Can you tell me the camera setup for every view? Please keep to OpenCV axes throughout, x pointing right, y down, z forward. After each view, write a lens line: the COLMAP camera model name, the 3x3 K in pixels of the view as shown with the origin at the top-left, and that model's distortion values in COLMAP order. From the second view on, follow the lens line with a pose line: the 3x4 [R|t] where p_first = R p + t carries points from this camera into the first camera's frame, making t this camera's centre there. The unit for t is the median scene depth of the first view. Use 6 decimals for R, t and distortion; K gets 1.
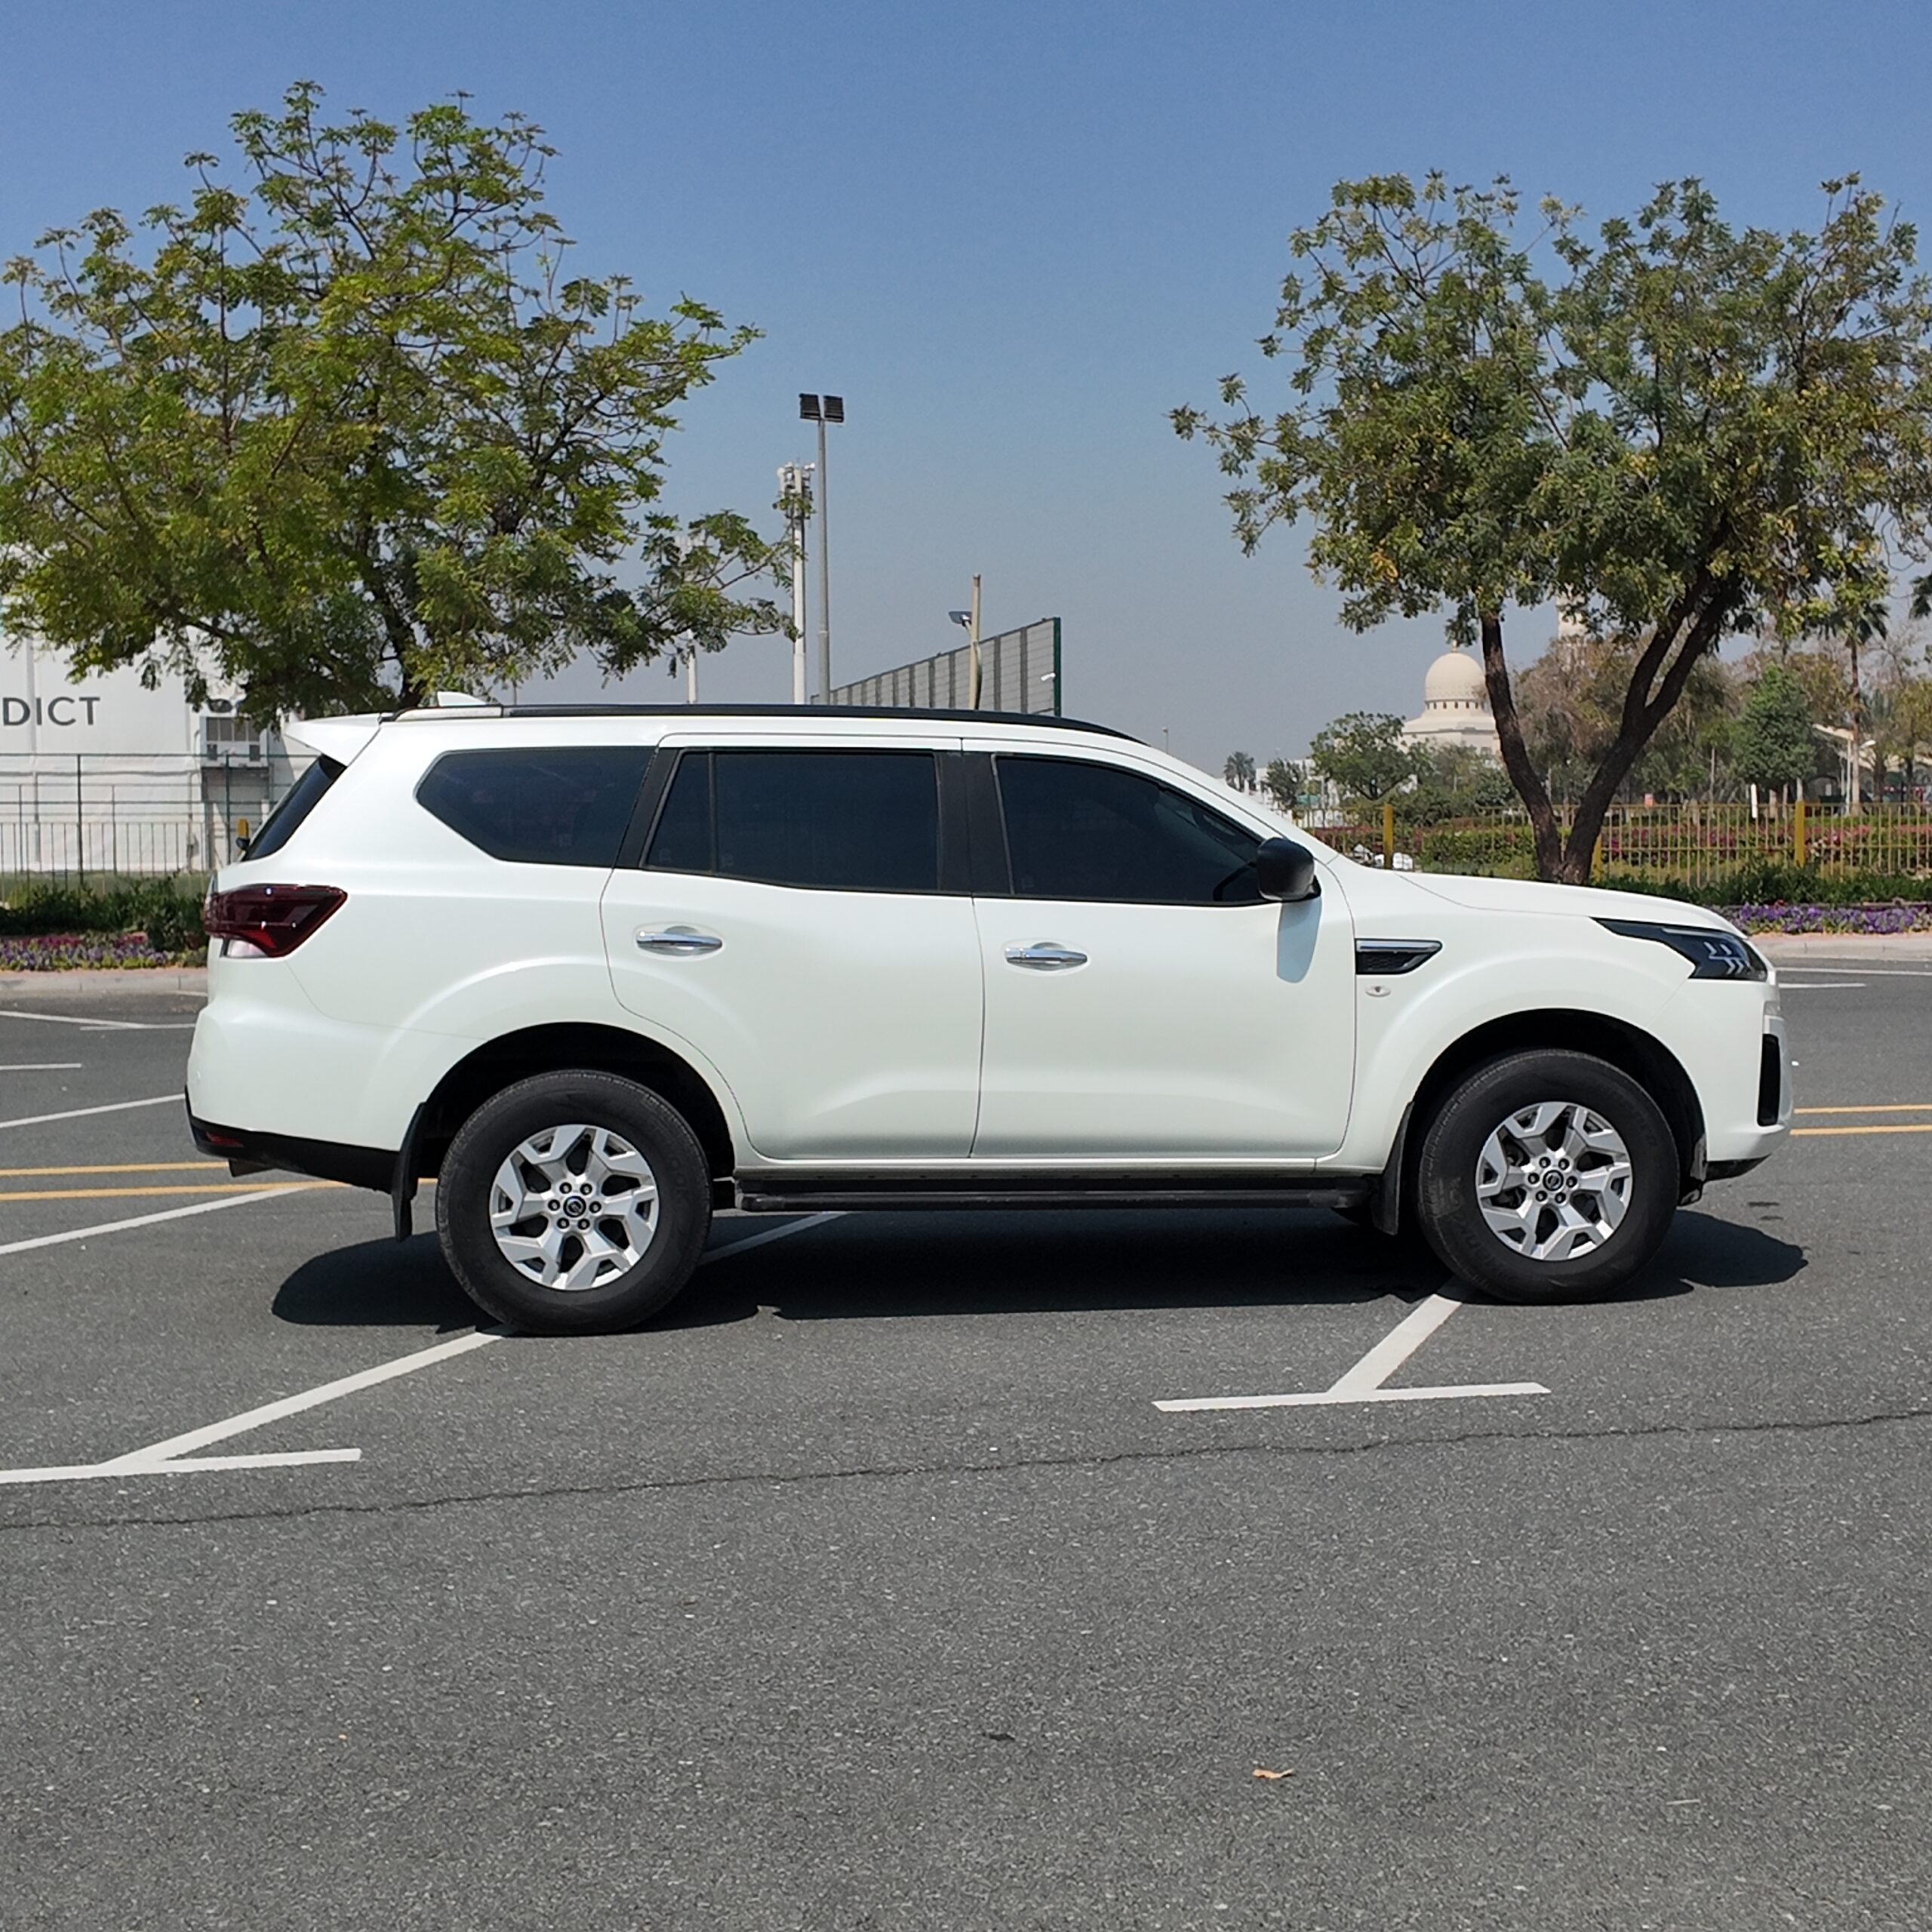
lens RADIAL K [[2793.4, 0, 986.6], [0, 2793.4, 956.2], [0, 0, 1]] dist [0.126909, -0.175850]
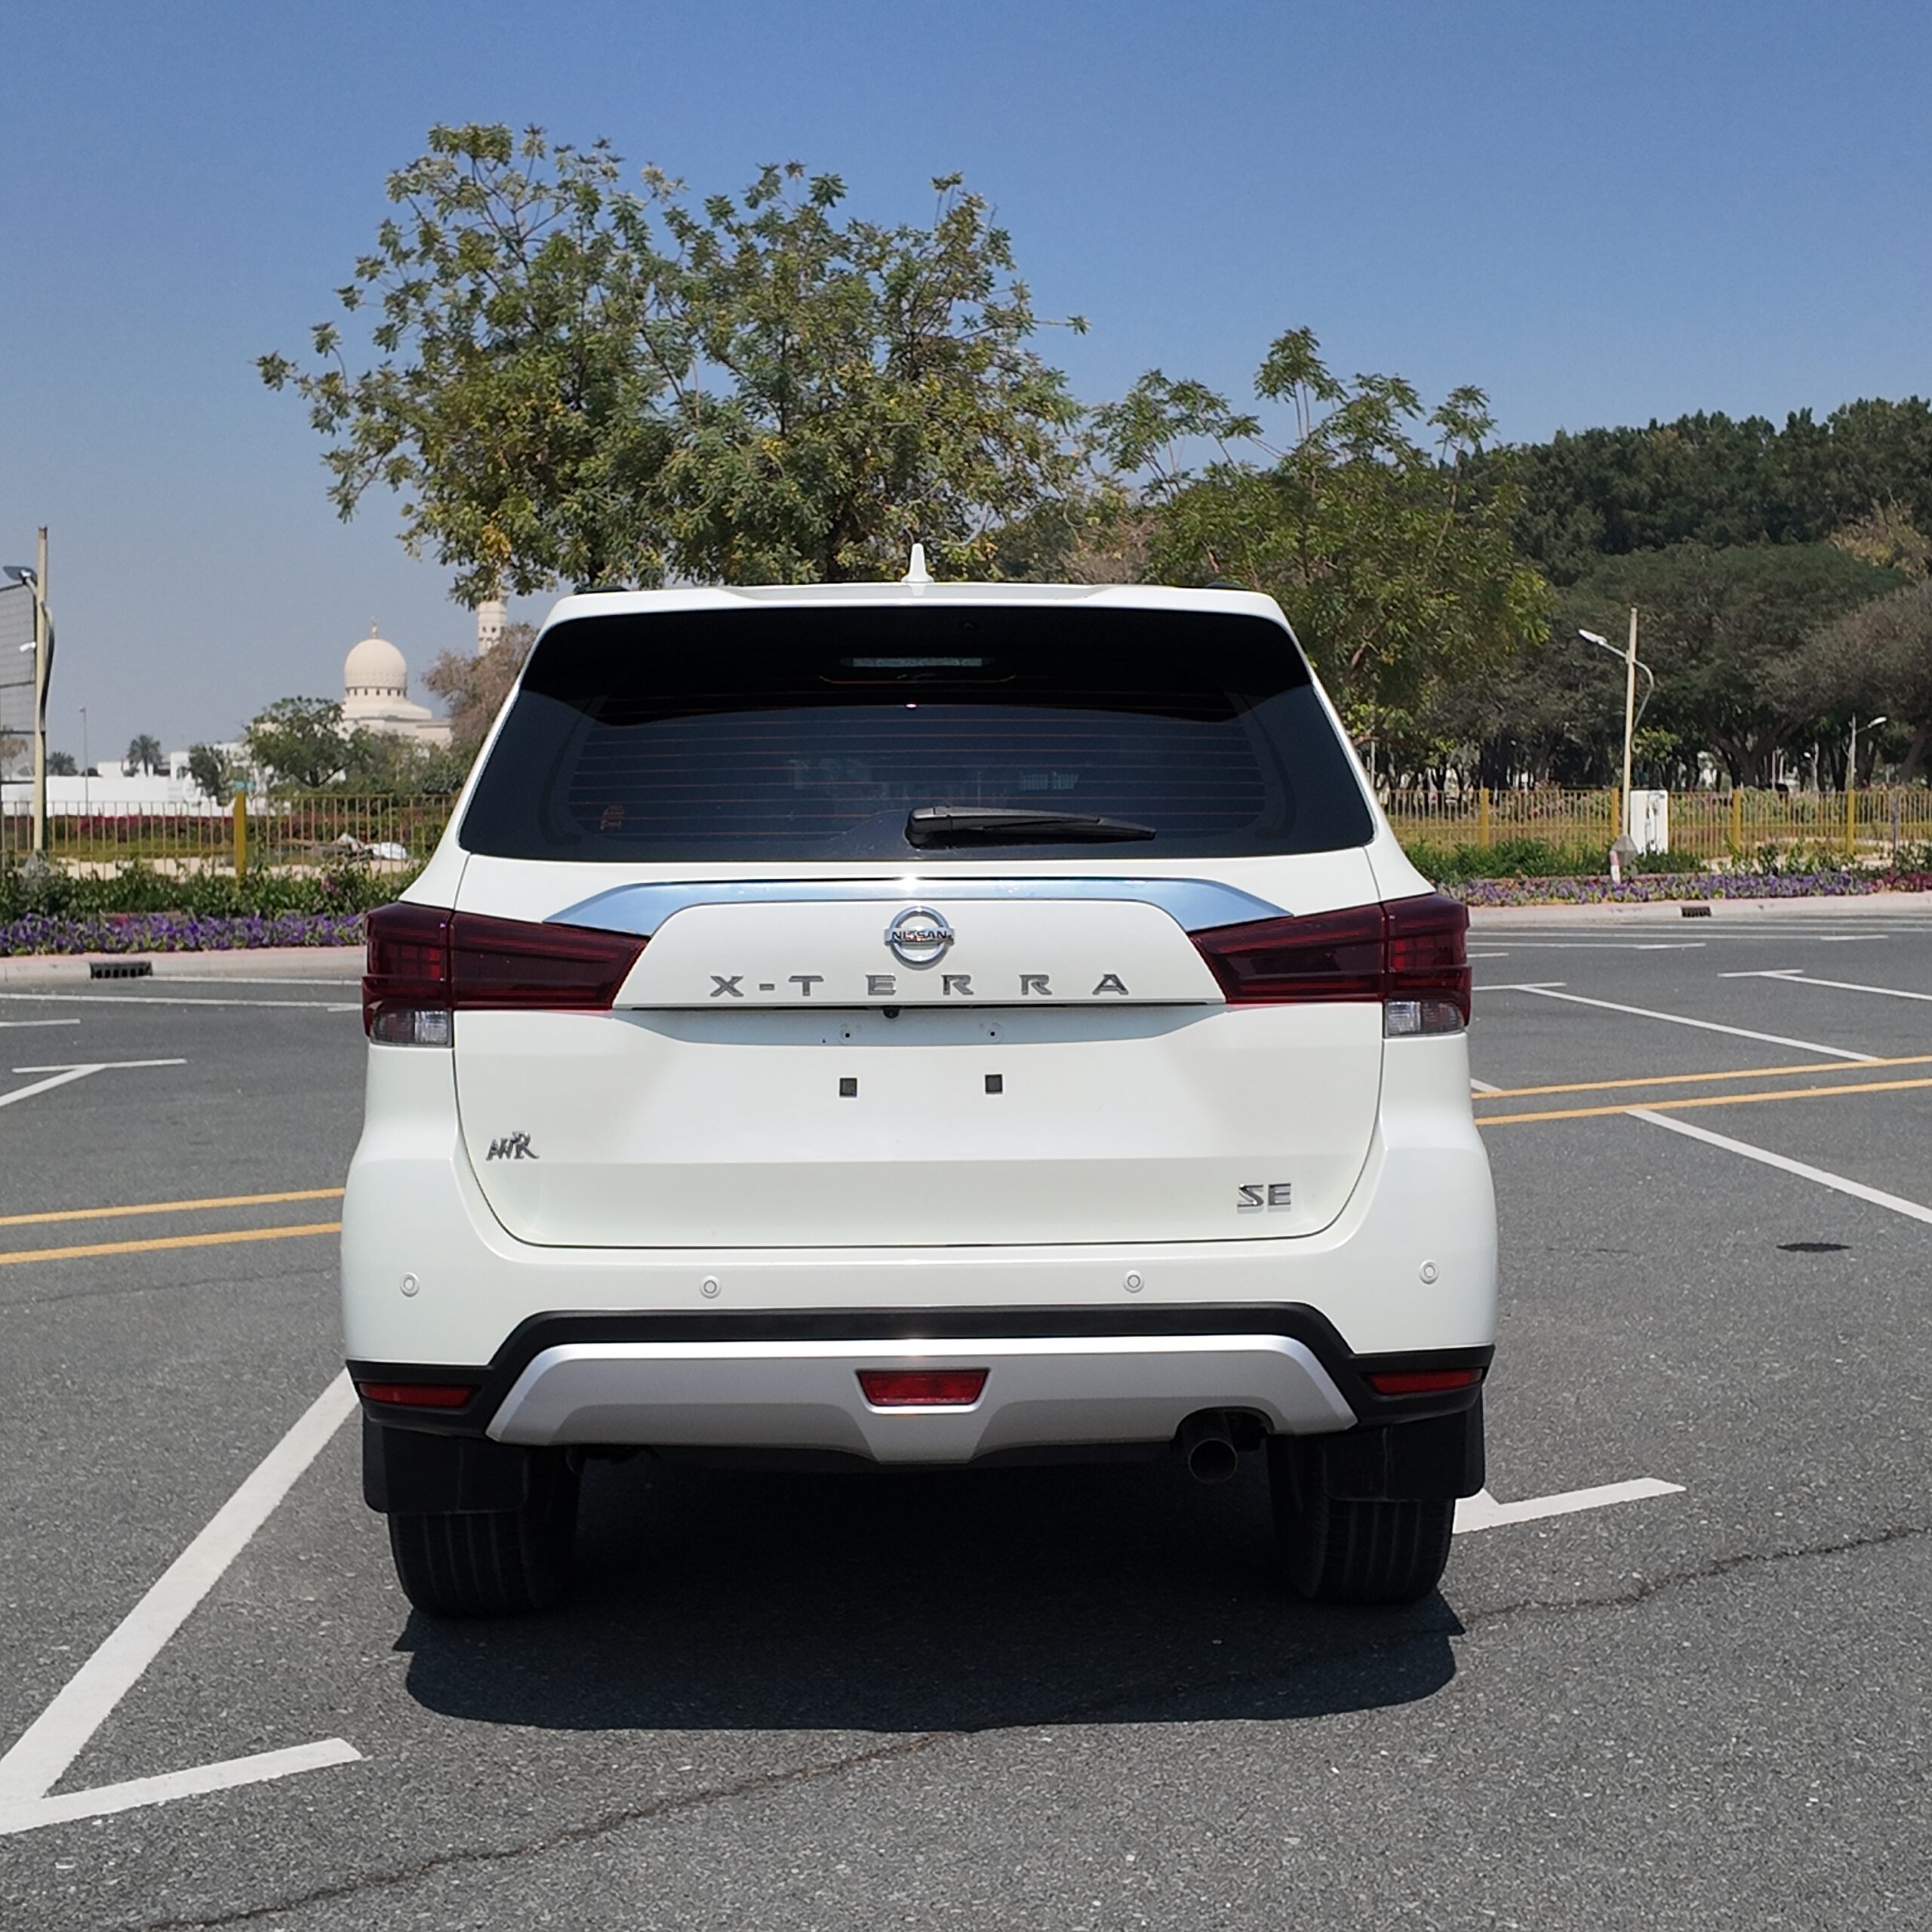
lens RADIAL K [[2793.8, 0, 986.0], [0, 2793.8, 968.0], [0, 0, 1]] dist [0.108662, -0.119305]
pose [[0.927333, -0.015541, 0.373915, -0.064294], [0.012617, 0.999868, 0.010266, -0.002587], [-0.374025, -0.004802, 0.927406, 0.063384]]
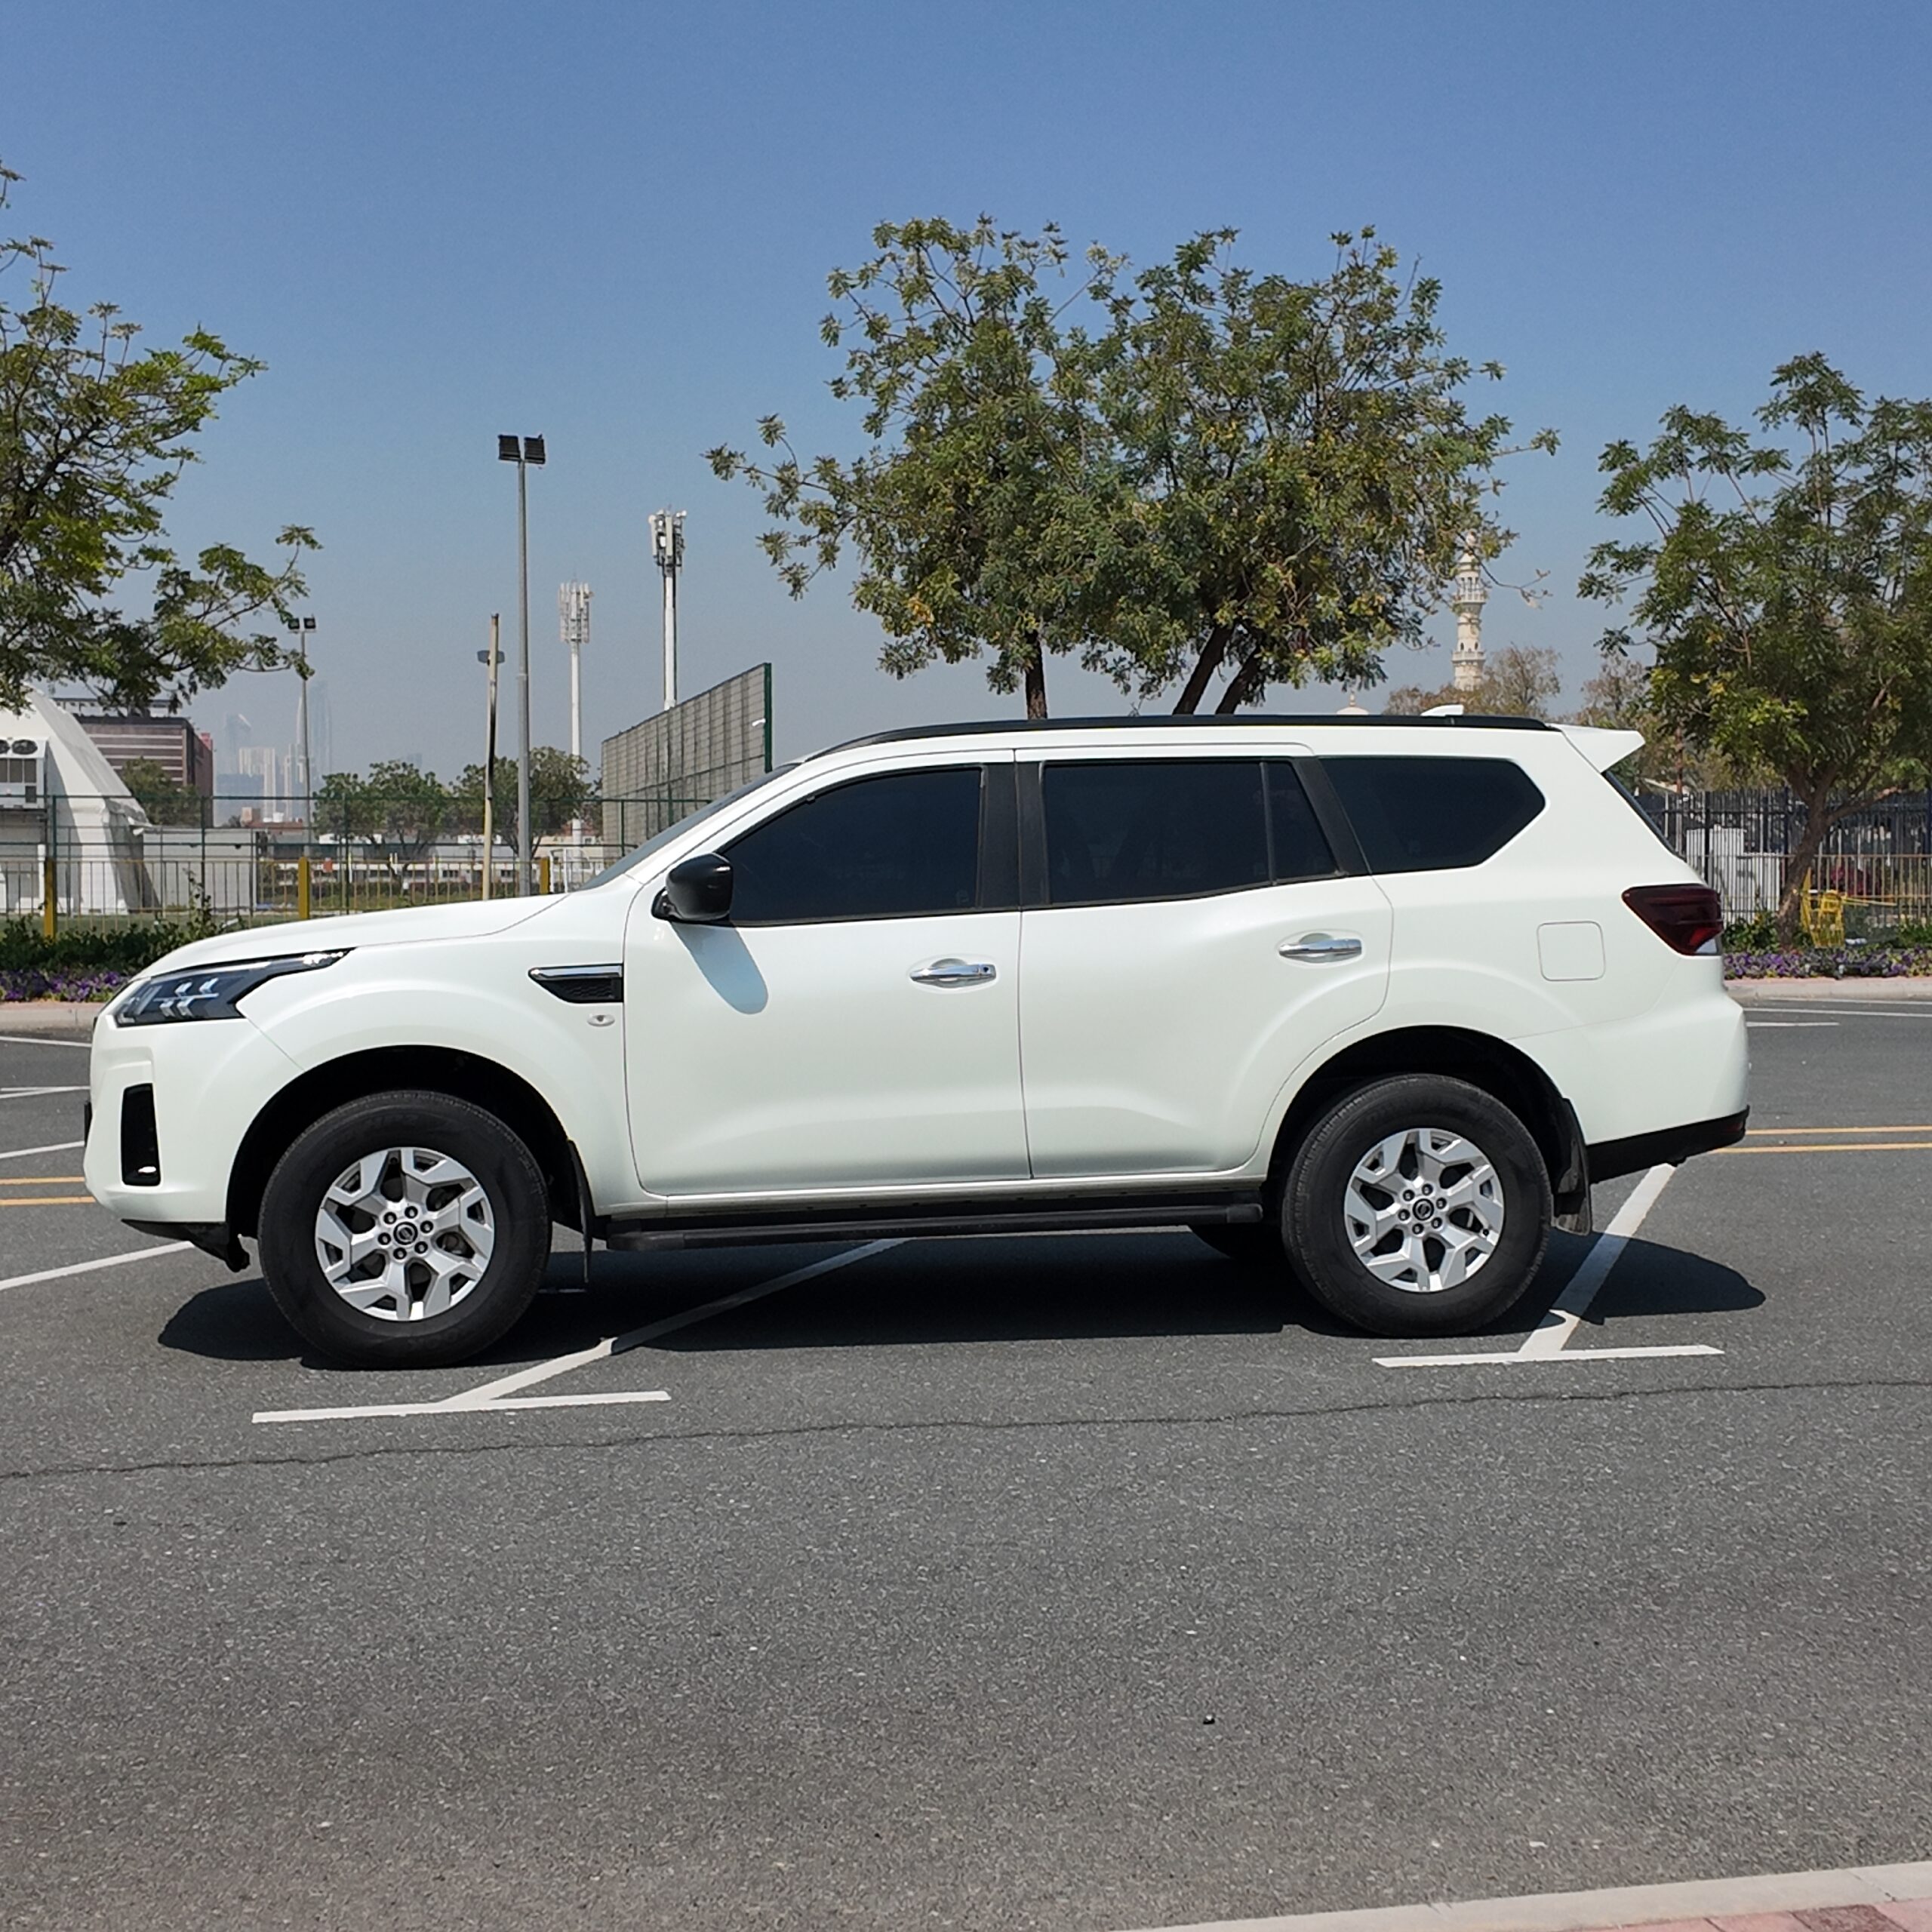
lens RADIAL K [[2793.4, 0, 986.6], [0, 2793.4, 956.2], [0, 0, 1]] dist [0.126909, -0.175850]
pose [[0.999681, 0.006295, 0.024445, 0.147571], [-0.005856, 0.999821, -0.017994, 0.000689], [-0.024554, 0.017846, 0.999539, 0.013416]]
